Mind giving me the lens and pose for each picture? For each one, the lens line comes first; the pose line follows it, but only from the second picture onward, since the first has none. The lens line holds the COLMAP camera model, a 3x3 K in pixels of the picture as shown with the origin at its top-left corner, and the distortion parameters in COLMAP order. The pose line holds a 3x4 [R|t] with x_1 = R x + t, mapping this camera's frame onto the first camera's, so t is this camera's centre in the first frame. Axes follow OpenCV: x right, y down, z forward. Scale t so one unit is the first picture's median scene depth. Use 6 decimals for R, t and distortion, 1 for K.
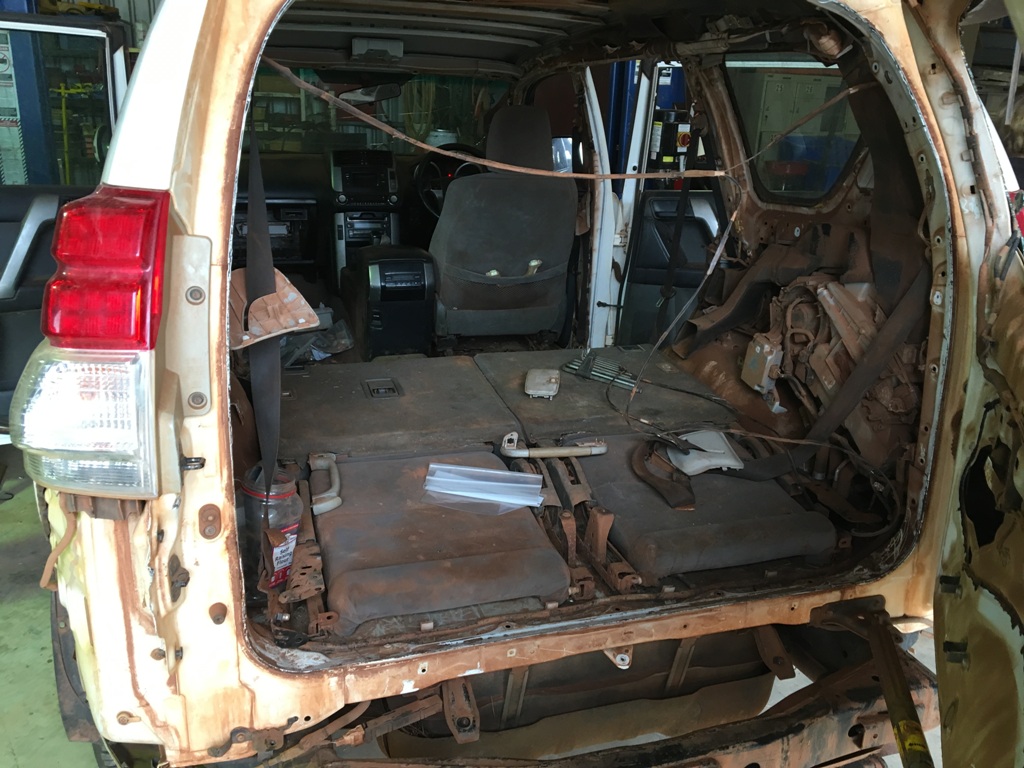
lens RADIAL K [[855.3, 0, 515.0], [0, 855.3, 380.8], [0, 0, 1]] dist [0.074737, -0.104375]
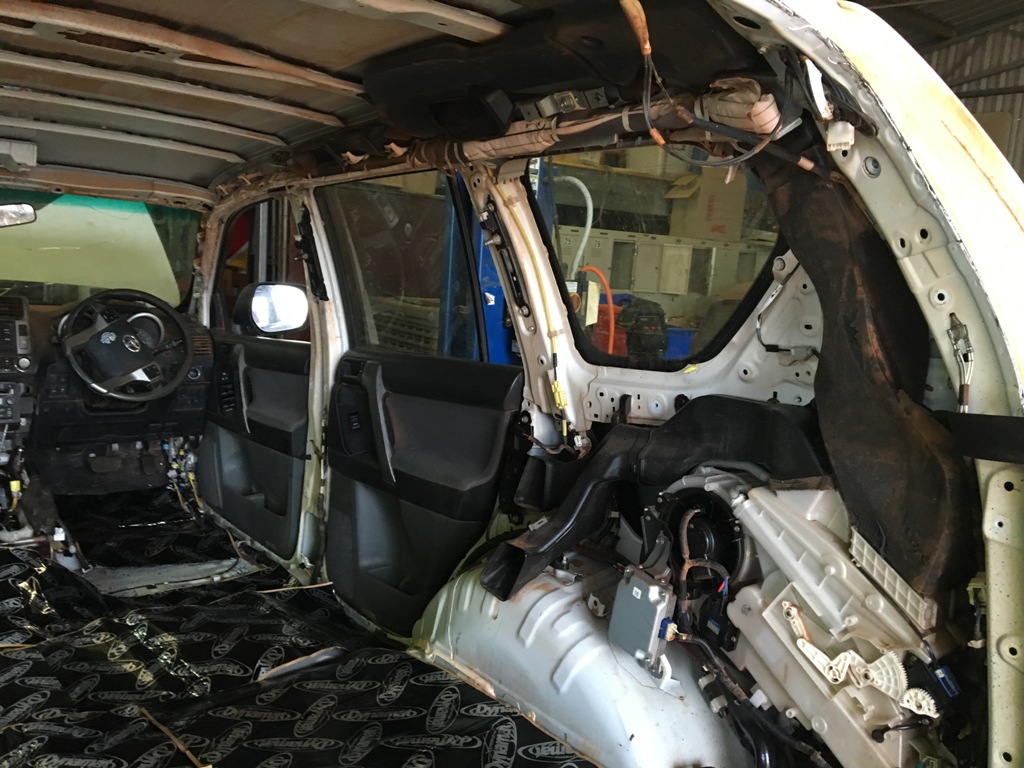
lens RADIAL K [[855.3, 0, 515.0], [0, 855.3, 380.8], [0, 0, 1]] dist [0.074737, -0.104375]
pose [[0.939940, -0.019702, 0.340771, -0.011217], [0.080787, 0.982809, -0.166012, -0.075413], [-0.331642, 0.183571, 0.925373, 0.340408]]
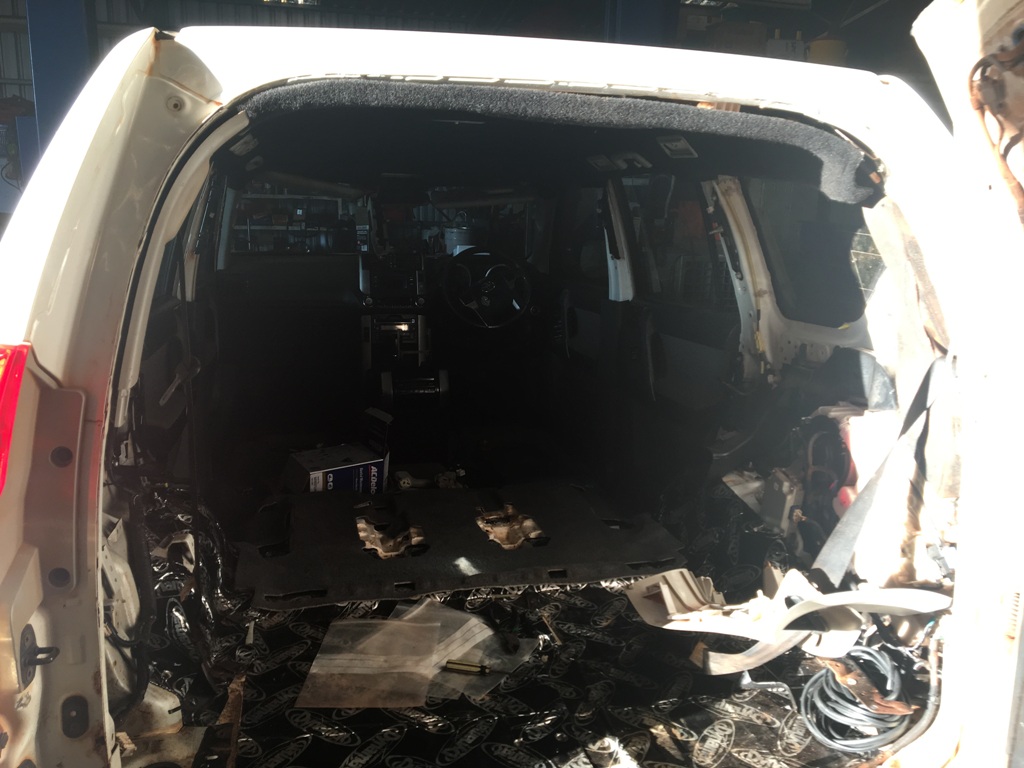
lens RADIAL K [[855.3, 0, 515.0], [0, 855.3, 380.8], [0, 0, 1]] dist [0.074737, -0.104375]
pose [[0.996717, 0.011376, -0.080160, 0.068757], [-0.019116, 0.995153, -0.096459, -0.044316], [0.078674, 0.097675, 0.992104, 0.071785]]
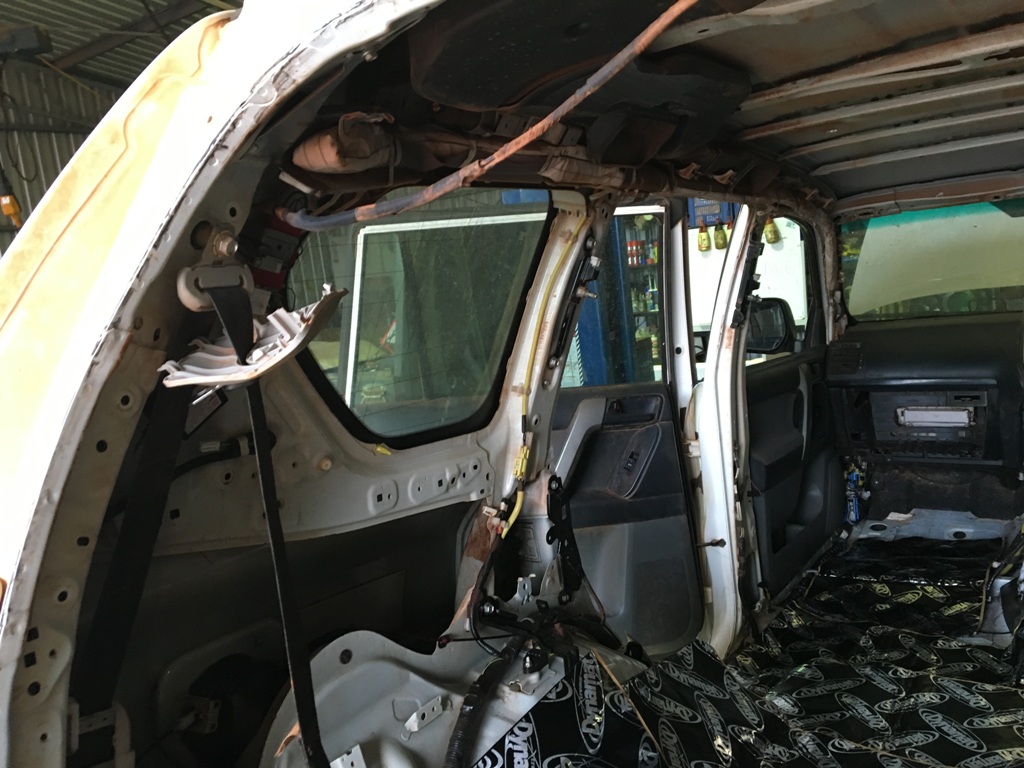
lens RADIAL K [[855.3, 0, 515.0], [0, 855.3, 380.8], [0, 0, 1]] dist [0.074737, -0.104375]
pose [[0.610310, 0.000845, -0.792162, 0.131298], [-0.133698, 0.985764, -0.101954, -0.127667], [0.780798, 0.168135, 0.601735, 0.408377]]
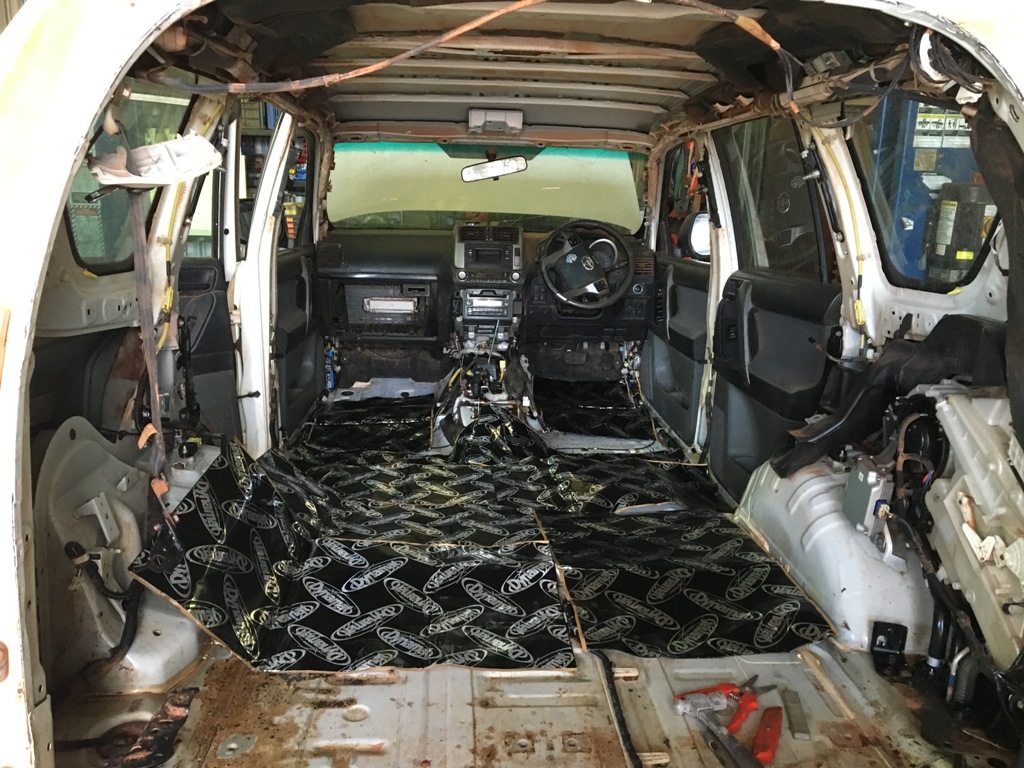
lens RADIAL K [[855.3, 0, 515.0], [0, 855.3, 380.8], [0, 0, 1]] dist [0.074737, -0.104375]
pose [[0.969459, 0.049550, -0.240195, 0.135779], [-0.071417, 0.993970, -0.083201, -0.029039], [0.234624, 0.097814, 0.967153, 0.153117]]
